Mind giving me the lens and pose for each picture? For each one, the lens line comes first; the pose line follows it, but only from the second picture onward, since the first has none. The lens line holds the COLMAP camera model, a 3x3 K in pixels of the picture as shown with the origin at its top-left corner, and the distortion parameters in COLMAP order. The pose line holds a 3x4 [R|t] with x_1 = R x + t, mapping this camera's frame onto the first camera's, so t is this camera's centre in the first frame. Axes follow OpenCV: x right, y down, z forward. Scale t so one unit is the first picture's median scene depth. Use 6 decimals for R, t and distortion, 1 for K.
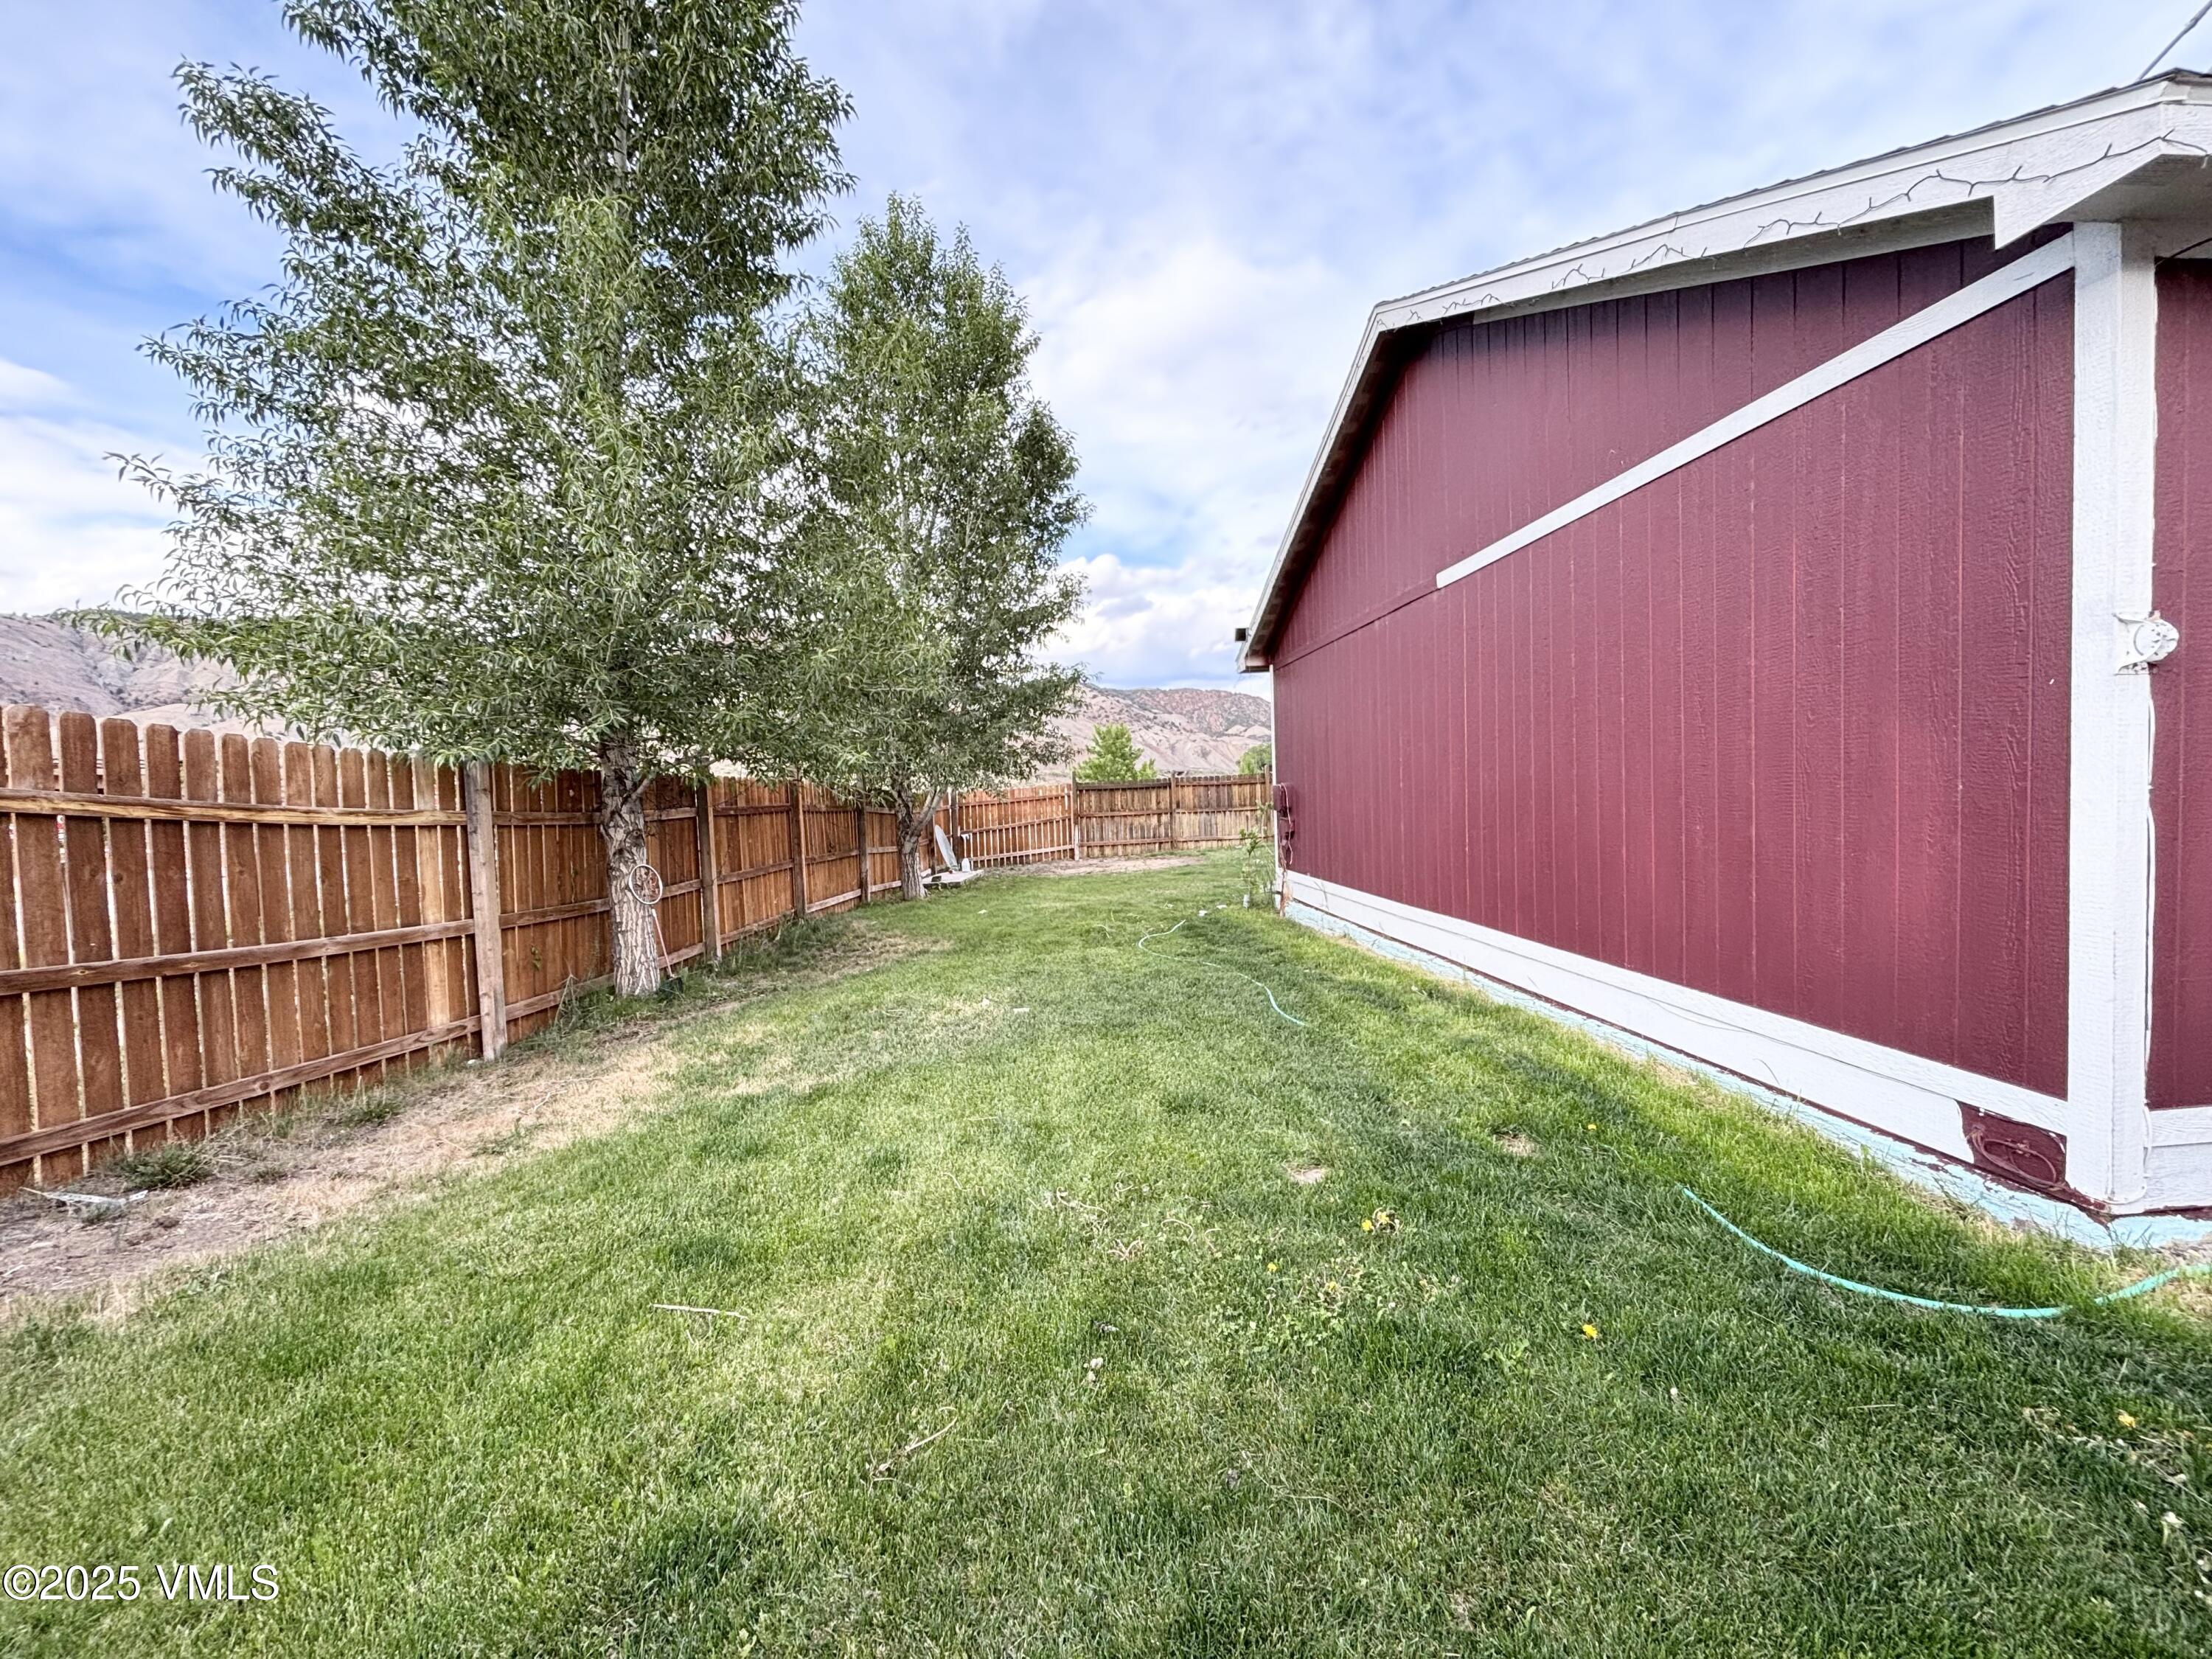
lens RADIAL K [[893.0, 0, 1103.4], [0, 893.0, 828.2], [0, 0, 1]] dist [0.003843, -0.002299]
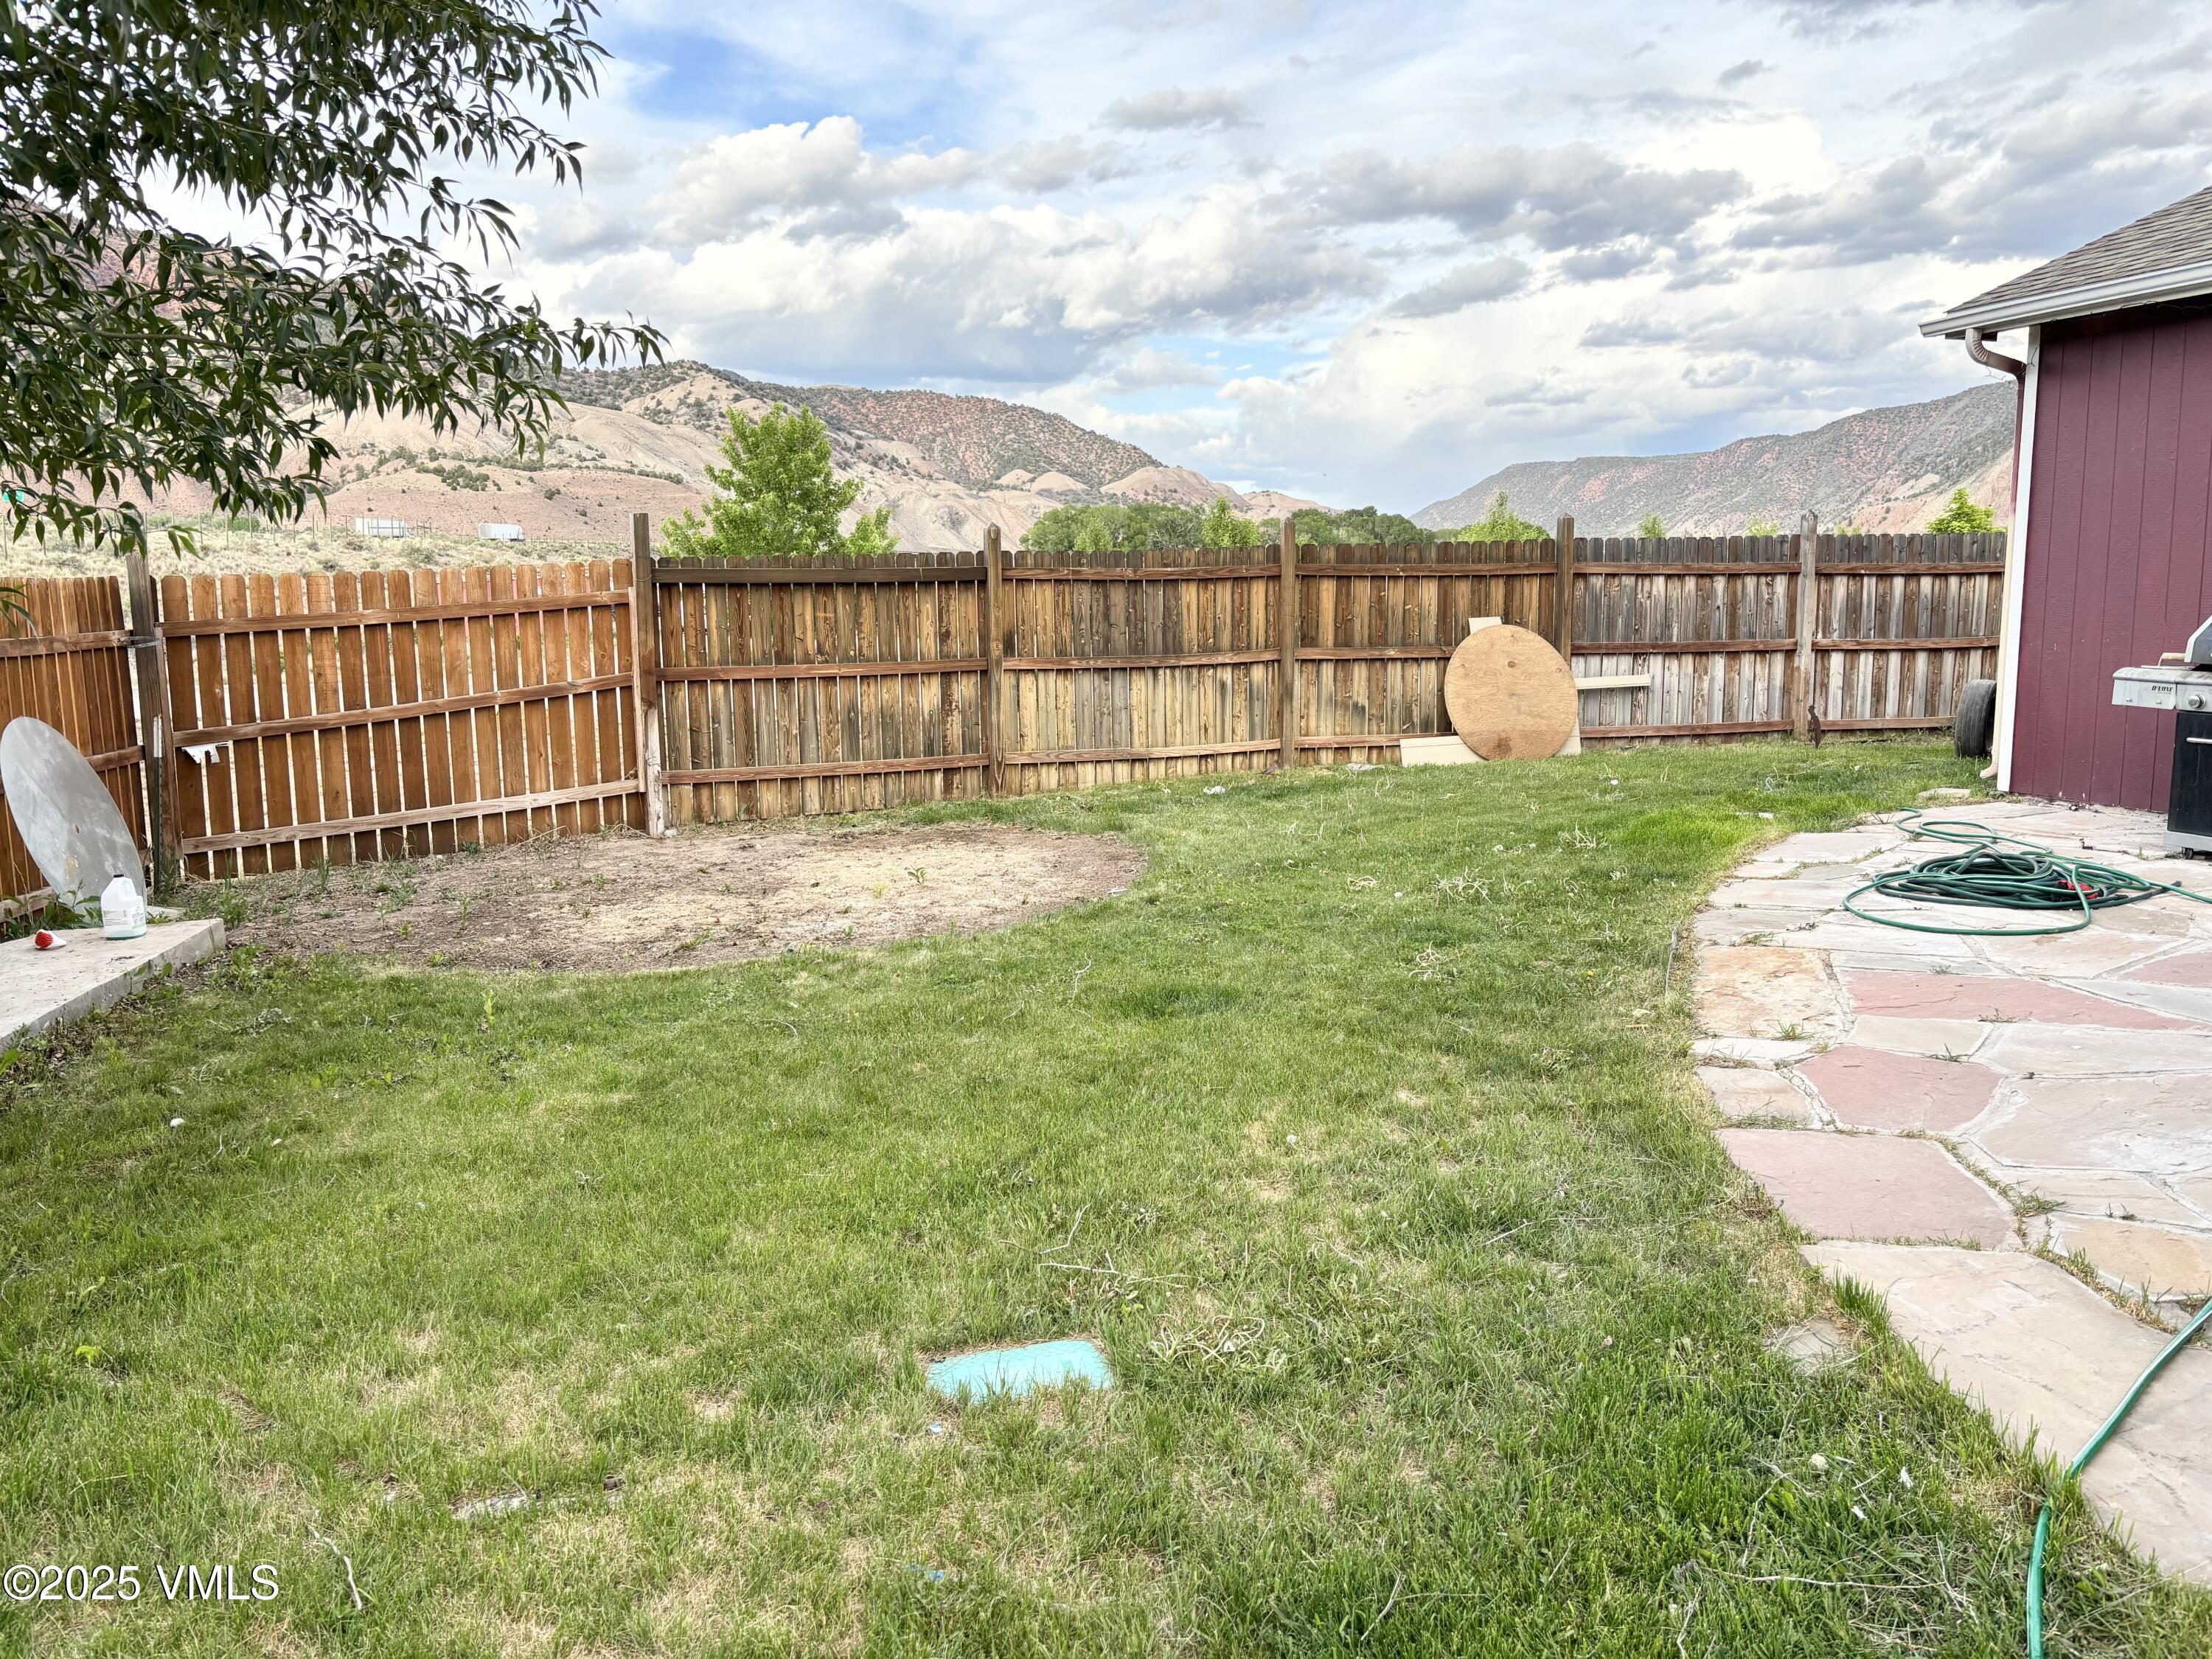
lens RADIAL K [[1651.6, 0, 1115.5], [0, 1651.6, 834.9], [0, 0, 1]] dist [0.010386, 0.000330]
pose [[0.977382, -0.003281, 0.211457, 0.001621], [-0.018651, 0.994647, 0.101637, -0.019560], [-0.210659, -0.103282, 0.972088, 0.453603]]
